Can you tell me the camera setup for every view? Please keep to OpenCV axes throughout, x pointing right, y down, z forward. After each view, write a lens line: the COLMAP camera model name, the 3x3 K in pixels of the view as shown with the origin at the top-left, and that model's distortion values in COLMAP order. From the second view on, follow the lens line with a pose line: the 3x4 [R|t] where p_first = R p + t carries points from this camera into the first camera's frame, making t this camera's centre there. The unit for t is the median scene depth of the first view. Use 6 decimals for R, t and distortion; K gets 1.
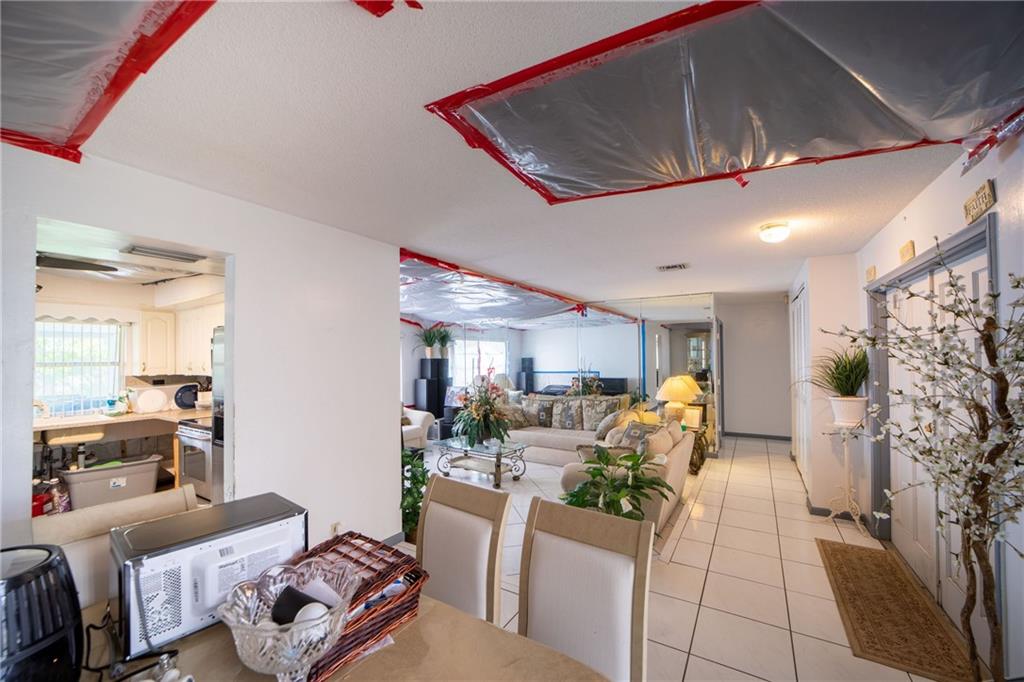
lens RADIAL K [[393.5, 0, 508.7], [0, 393.5, 354.6], [0, 0, 1]] dist [-0.009719, 0.004270]
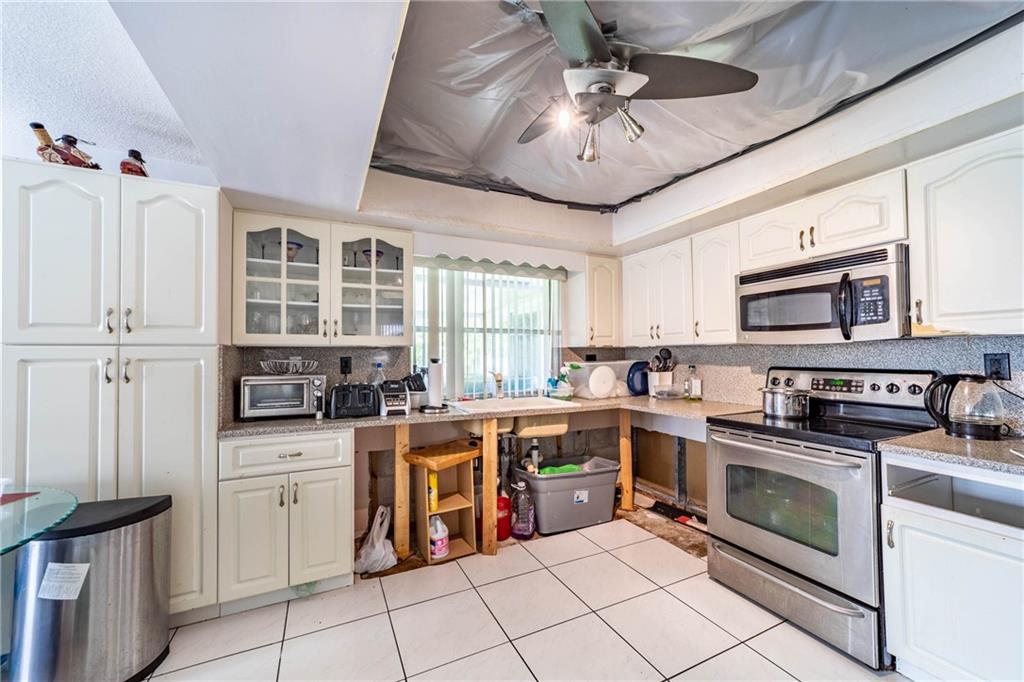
lens RADIAL K [[393.5, 0, 504.8], [0, 393.5, 344.9], [0, 0, 1]] dist [-0.009719, 0.004270]
pose [[0.844745, -0.008259, -0.535105, -0.452823], [0.003170, 0.999941, -0.010430, 0.039026], [0.535159, 0.007115, 0.844721, 0.206469]]
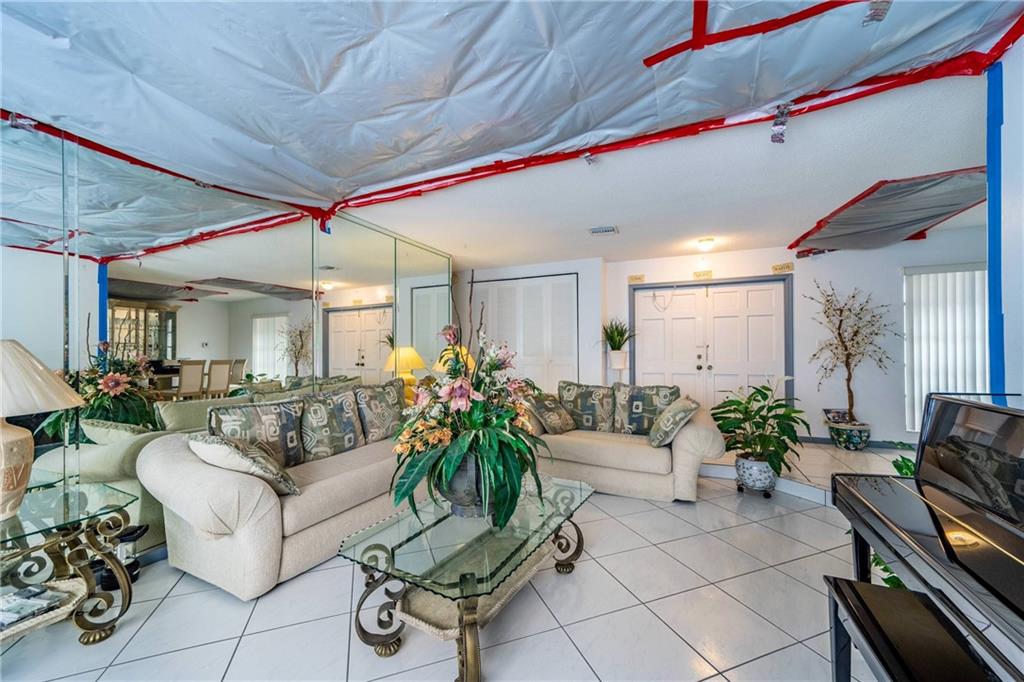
lens RADIAL K [[393.5, 0, 509.0], [0, 393.5, 349.6], [0, 0, 1]] dist [-0.009719, 0.004270]
pose [[-0.118083, 0.014206, 0.992902, -0.358514], [-0.004995, 0.999877, -0.014899, 0.069533], [-0.992991, -0.006719, -0.117997, 0.858076]]
